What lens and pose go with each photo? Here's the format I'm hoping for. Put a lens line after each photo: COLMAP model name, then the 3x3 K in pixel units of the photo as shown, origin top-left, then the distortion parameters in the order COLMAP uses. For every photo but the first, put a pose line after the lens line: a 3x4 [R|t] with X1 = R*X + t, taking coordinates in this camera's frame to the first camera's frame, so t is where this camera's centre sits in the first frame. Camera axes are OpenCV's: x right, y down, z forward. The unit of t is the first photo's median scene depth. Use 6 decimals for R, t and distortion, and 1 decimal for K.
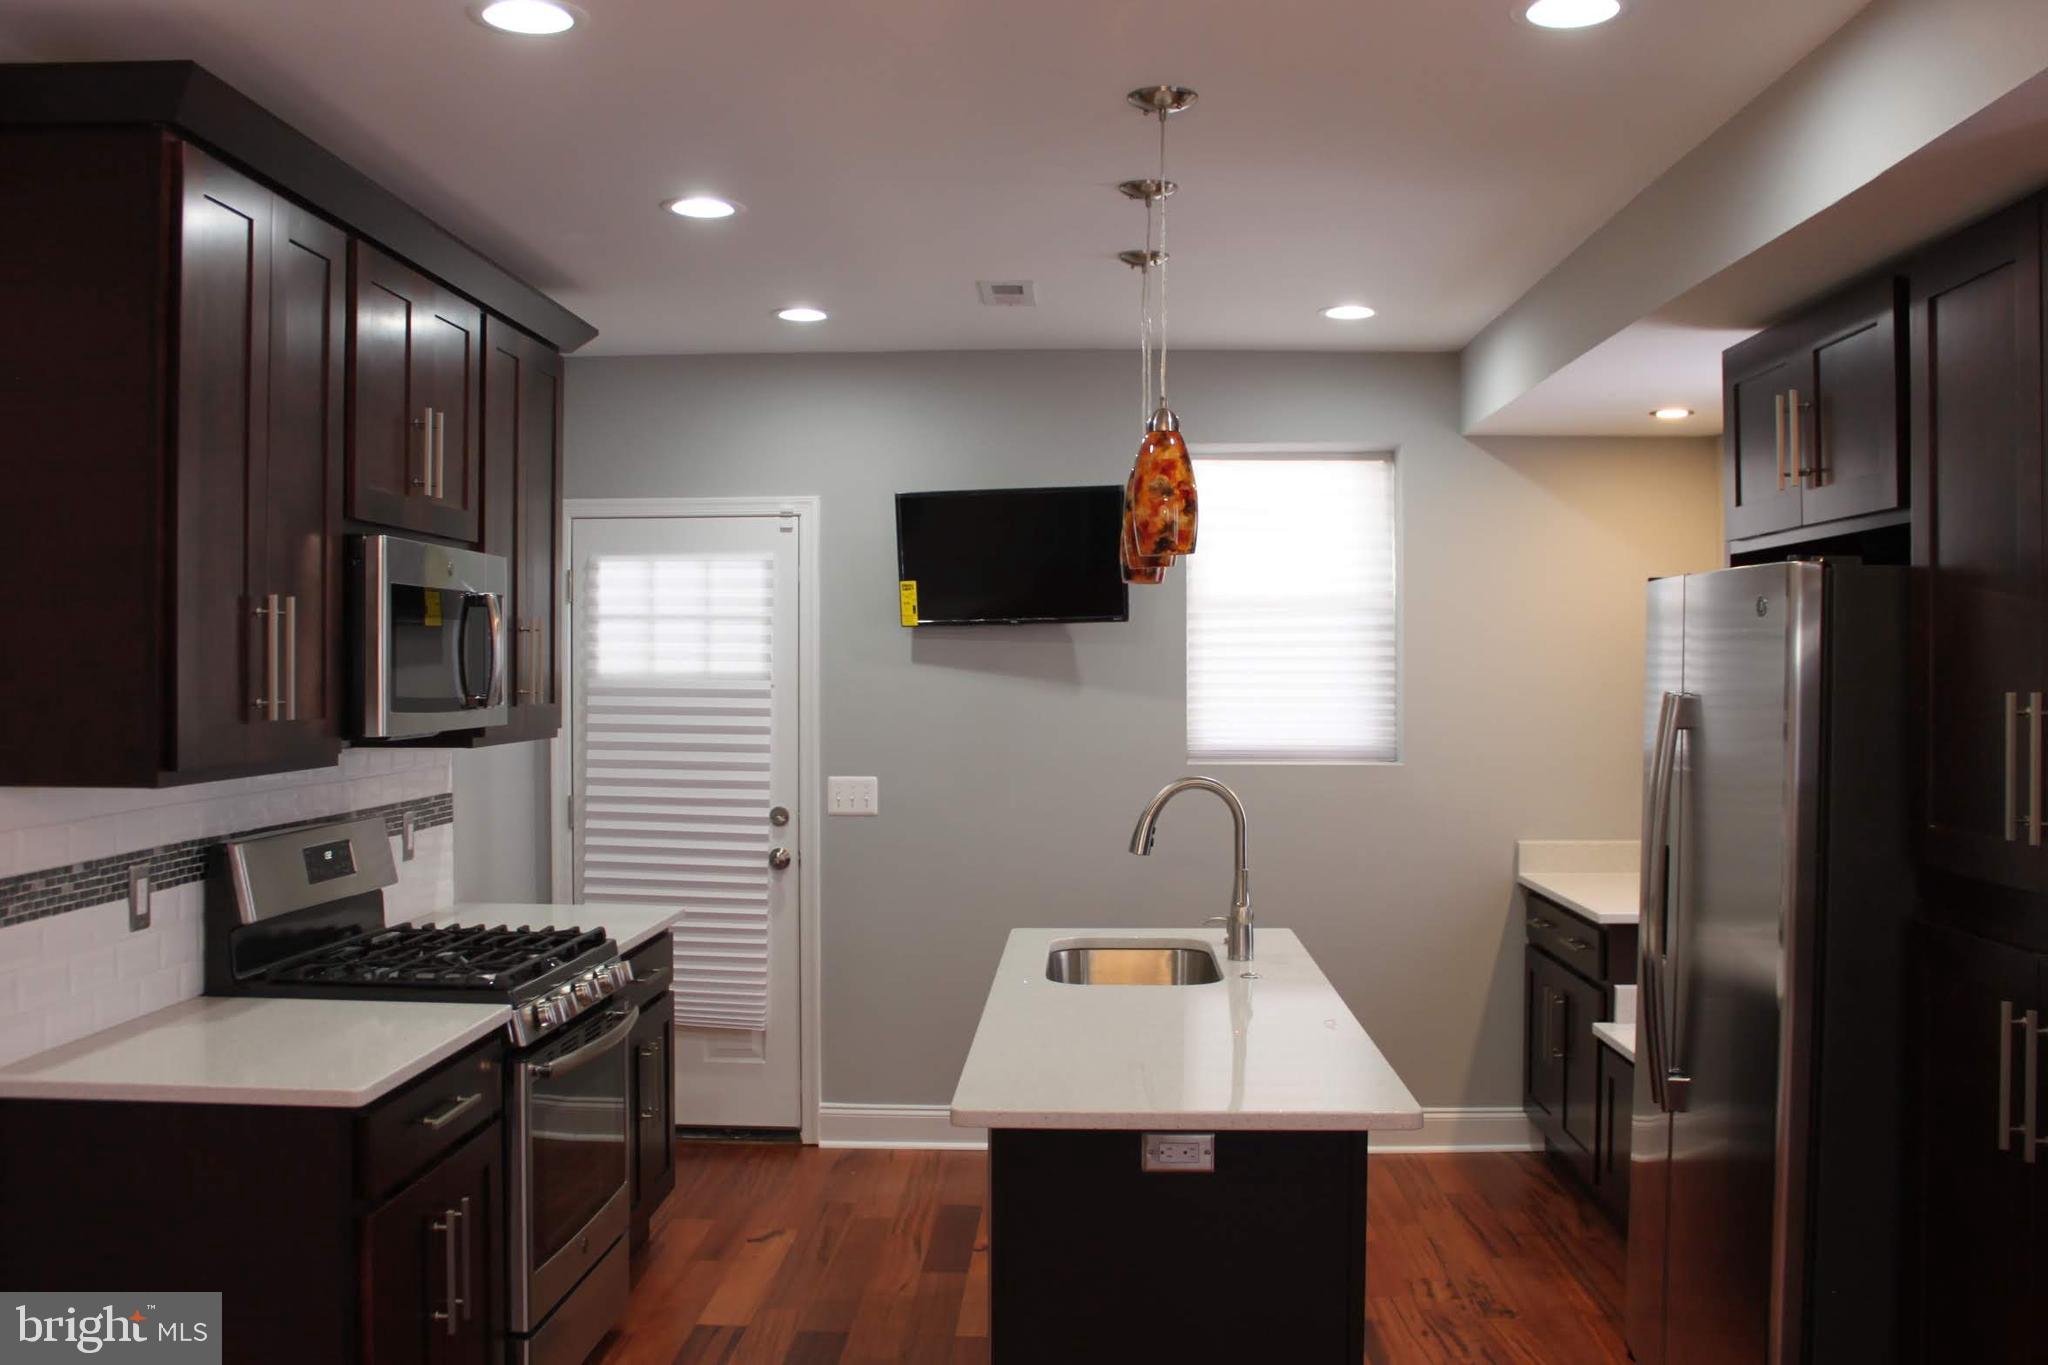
lens RADIAL K [[1820.1, 0, 1040.1], [0, 1820.1, 684.0], [0, 0, 1]] dist [-0.142902, 0.110623]
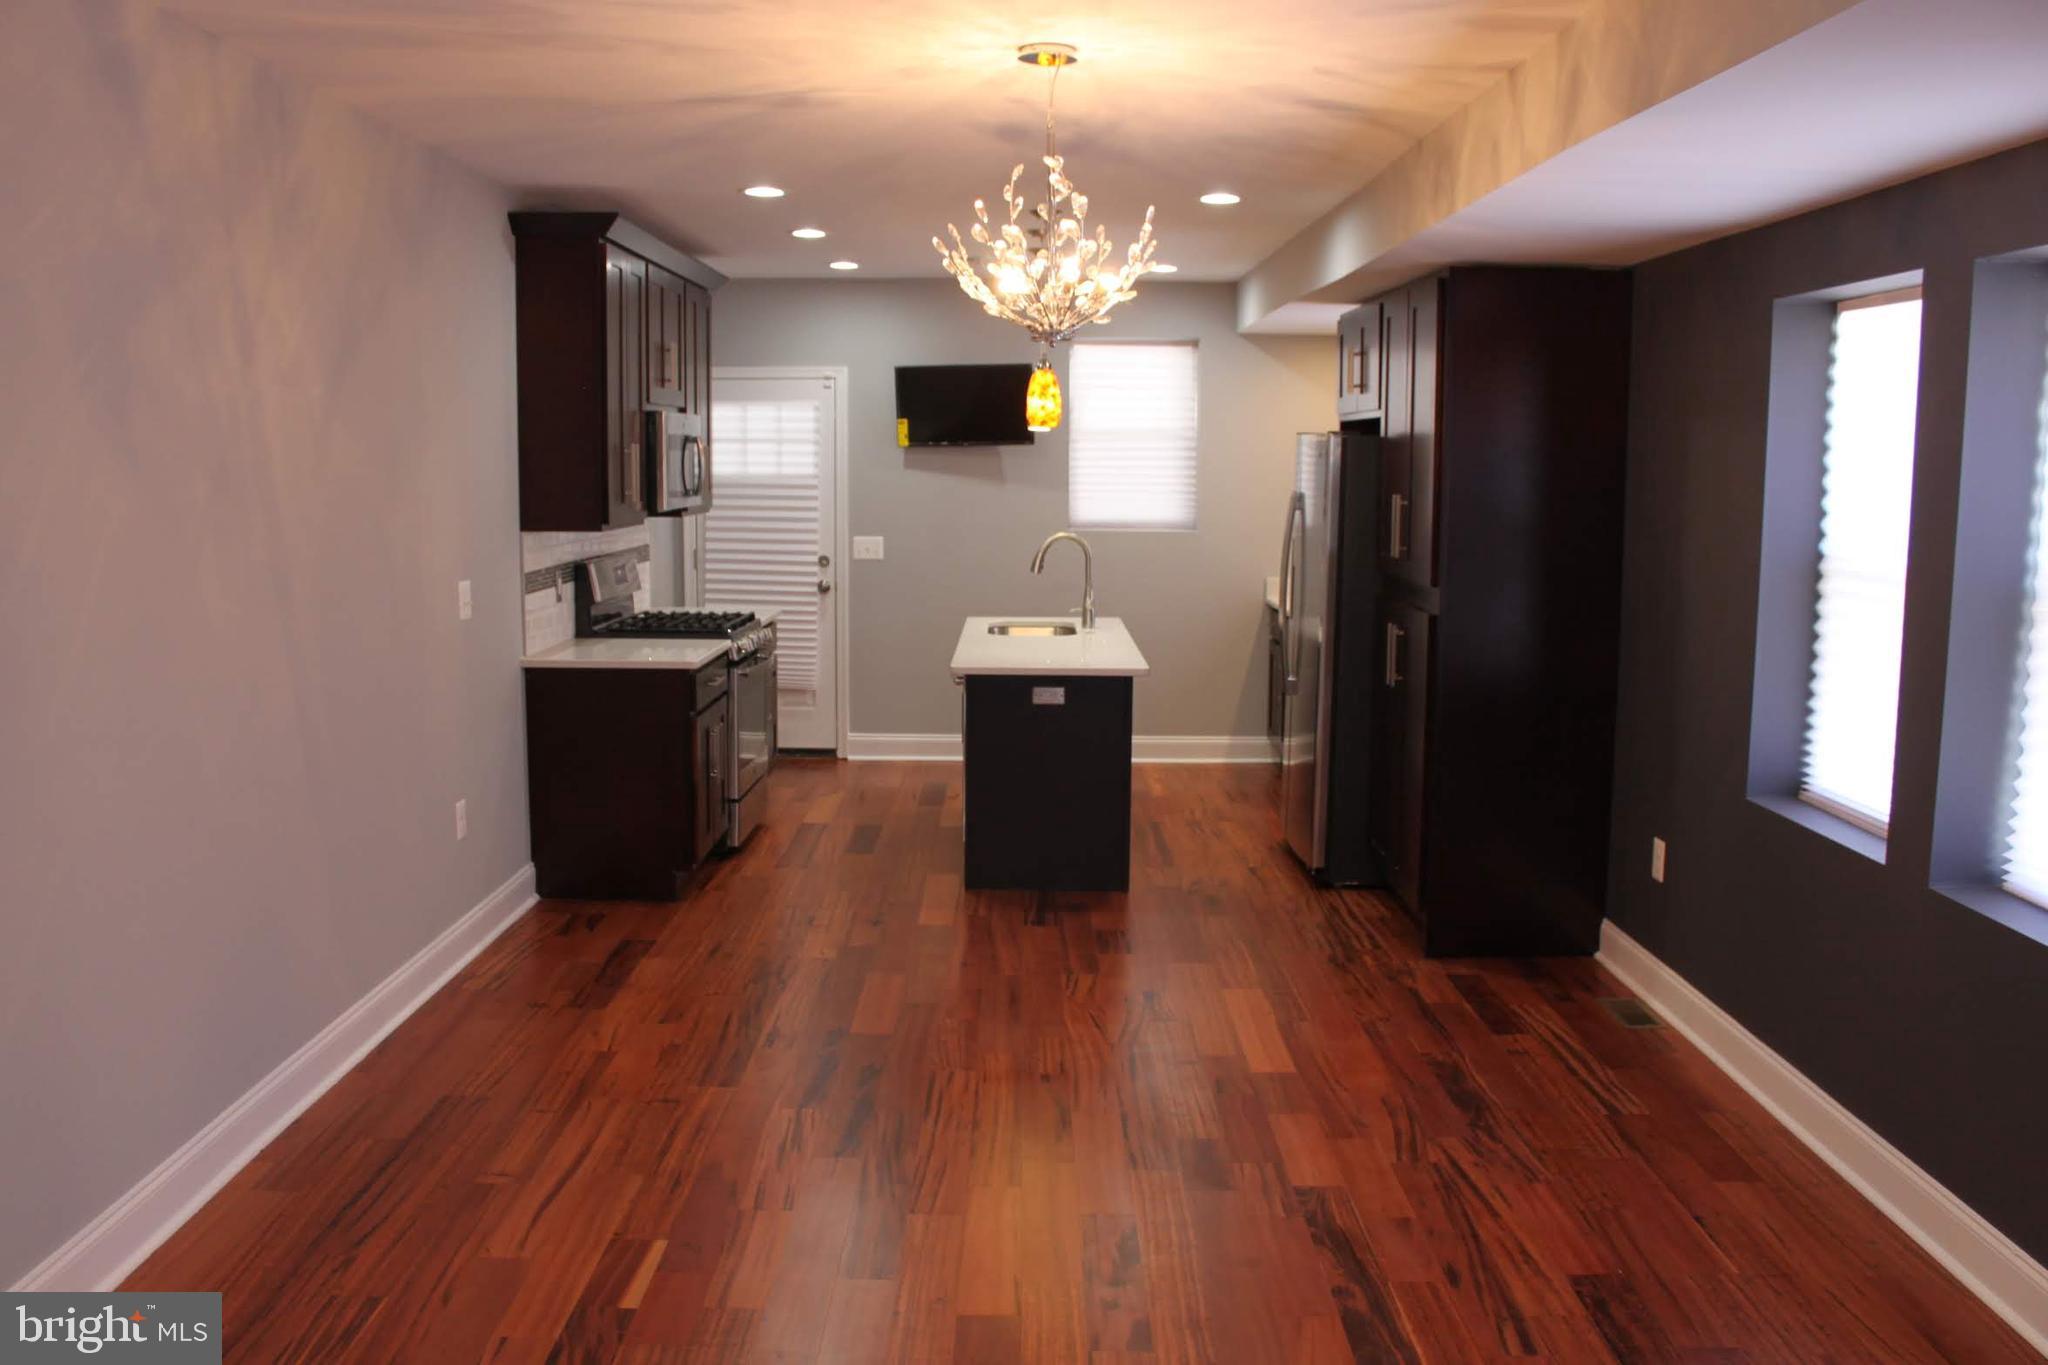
lens RADIAL K [[1718.4, 0, 1044.5], [0, 1718.4, 678.9], [0, 0, 1]] dist [-0.153852, 0.114468]
pose [[0.998970, 0.001198, 0.045364, -0.013019], [-0.006635, 0.992763, 0.119903, -0.009188], [-0.044892, -0.120080, 0.991749, -0.579606]]
